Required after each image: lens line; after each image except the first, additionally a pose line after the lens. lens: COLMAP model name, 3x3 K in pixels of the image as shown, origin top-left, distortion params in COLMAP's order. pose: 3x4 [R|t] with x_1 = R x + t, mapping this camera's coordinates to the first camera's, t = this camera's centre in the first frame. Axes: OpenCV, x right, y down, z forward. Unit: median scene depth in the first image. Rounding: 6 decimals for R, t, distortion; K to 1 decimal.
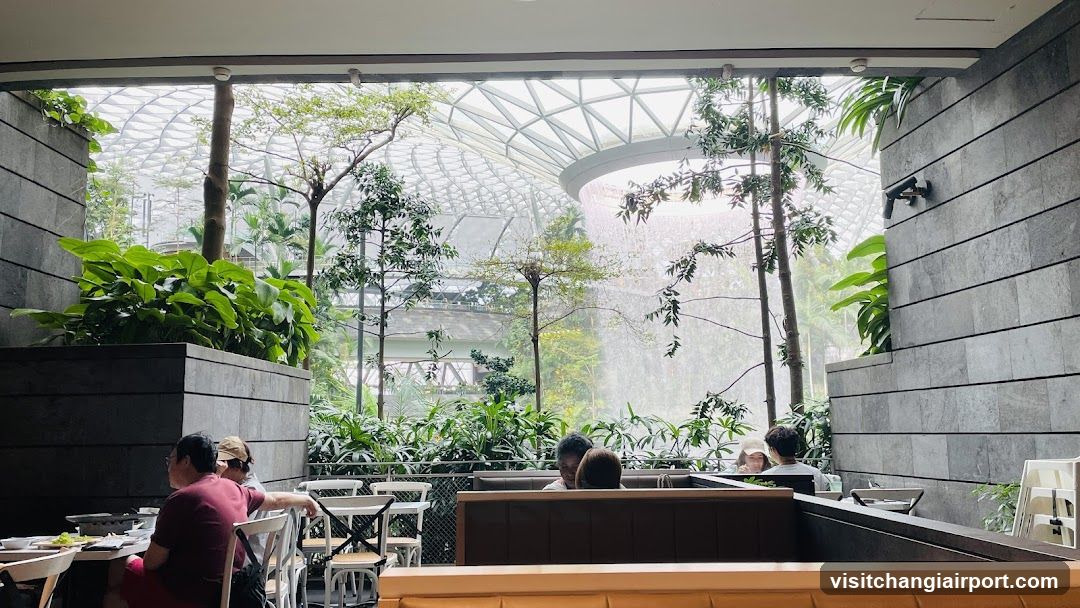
lens RADIAL K [[918.3, 0, 540.0], [0, 918.3, 304.0], [0, 0, 1]] dist [0.059333, -0.001968]
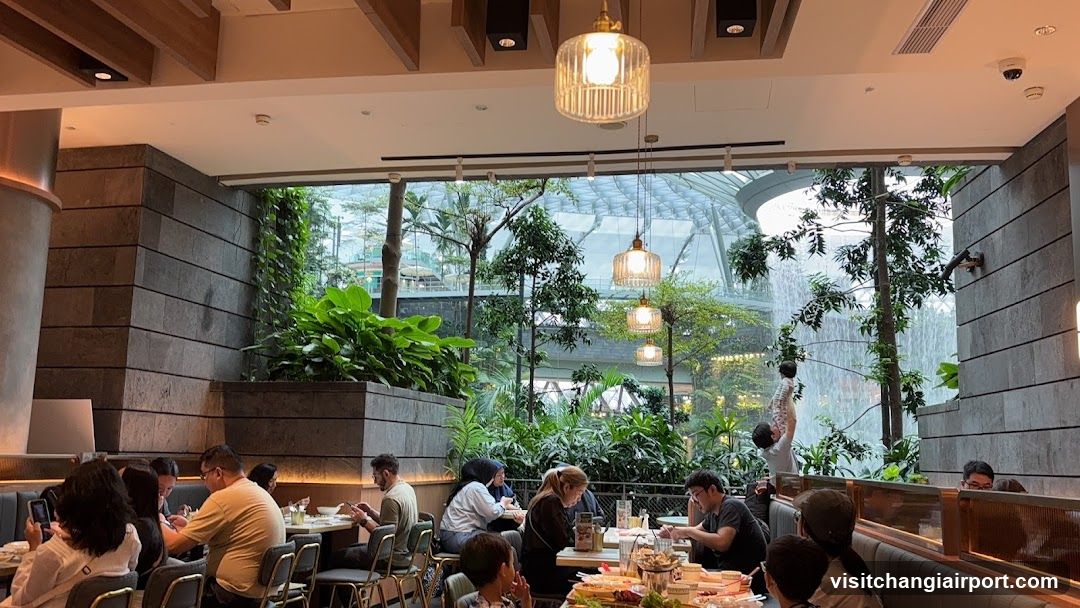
lens RADIAL K [[918.3, 0, 540.0], [0, 918.3, 304.0], [0, 0, 1]] dist [0.059333, -0.001968]
pose [[0.983426, 0.006463, -0.181194, 0.065058], [-0.011081, 0.999639, -0.024484, -0.024847], [0.180971, 0.026086, 0.983142, -0.163799]]
